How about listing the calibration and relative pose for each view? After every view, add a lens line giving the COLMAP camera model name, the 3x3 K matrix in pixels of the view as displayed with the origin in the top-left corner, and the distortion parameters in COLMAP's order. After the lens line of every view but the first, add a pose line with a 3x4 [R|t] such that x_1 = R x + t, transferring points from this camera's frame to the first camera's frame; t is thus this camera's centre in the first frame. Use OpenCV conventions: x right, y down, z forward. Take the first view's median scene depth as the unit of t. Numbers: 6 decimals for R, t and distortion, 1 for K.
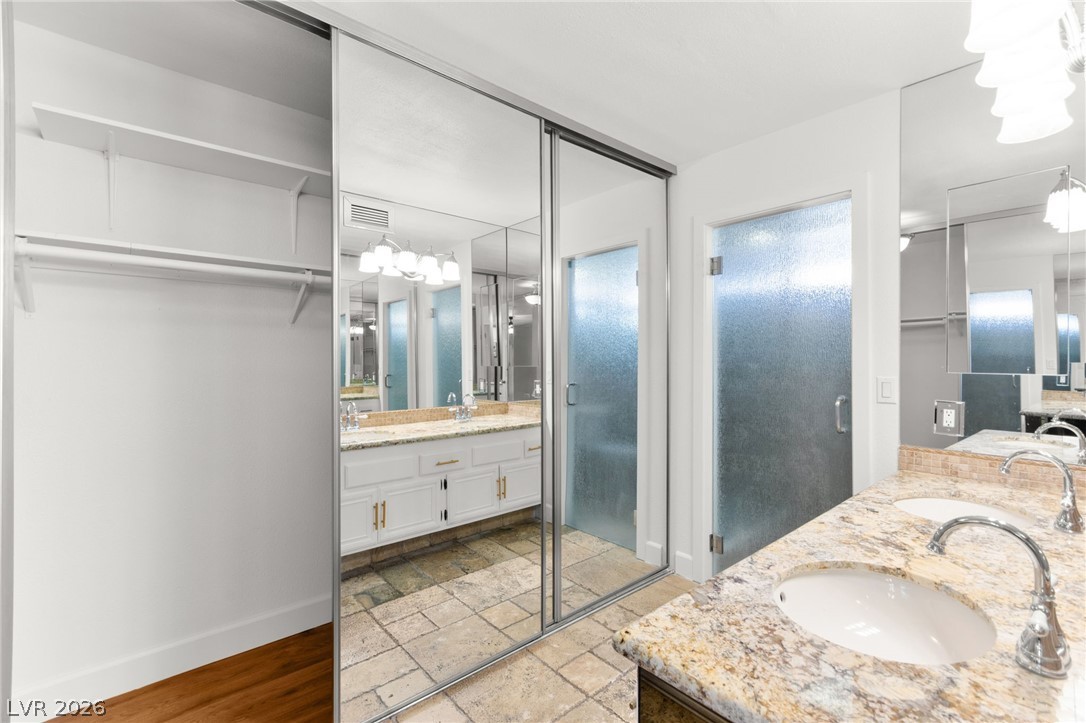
lens RADIAL K [[480.6, 0, 544.2], [0, 480.6, 355.2], [0, 0, 1]] dist [0.000821, -0.000243]
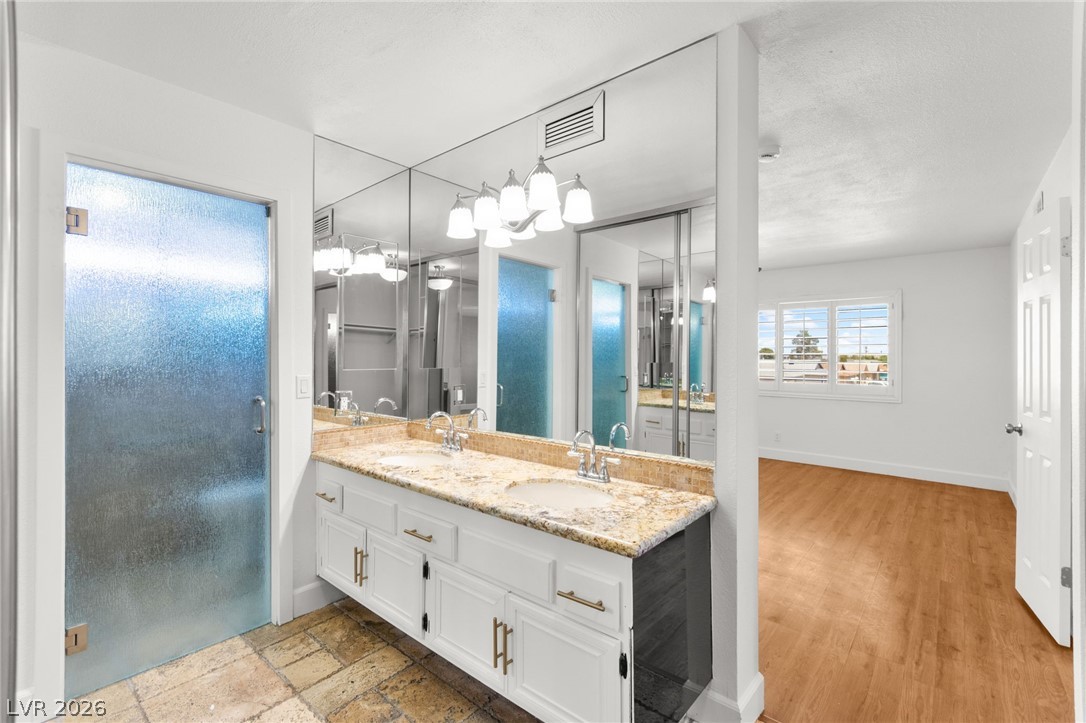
lens RADIAL K [[480.6, 0, 544.2], [0, 480.6, 355.2], [0, 0, 1]] dist [0.000821, -0.000243]
pose [[-0.142868, 0.001765, 0.989740, -1.132588], [-0.003292, 0.999992, -0.002259, -0.002975], [-0.989736, -0.003581, -0.142861, 1.328701]]
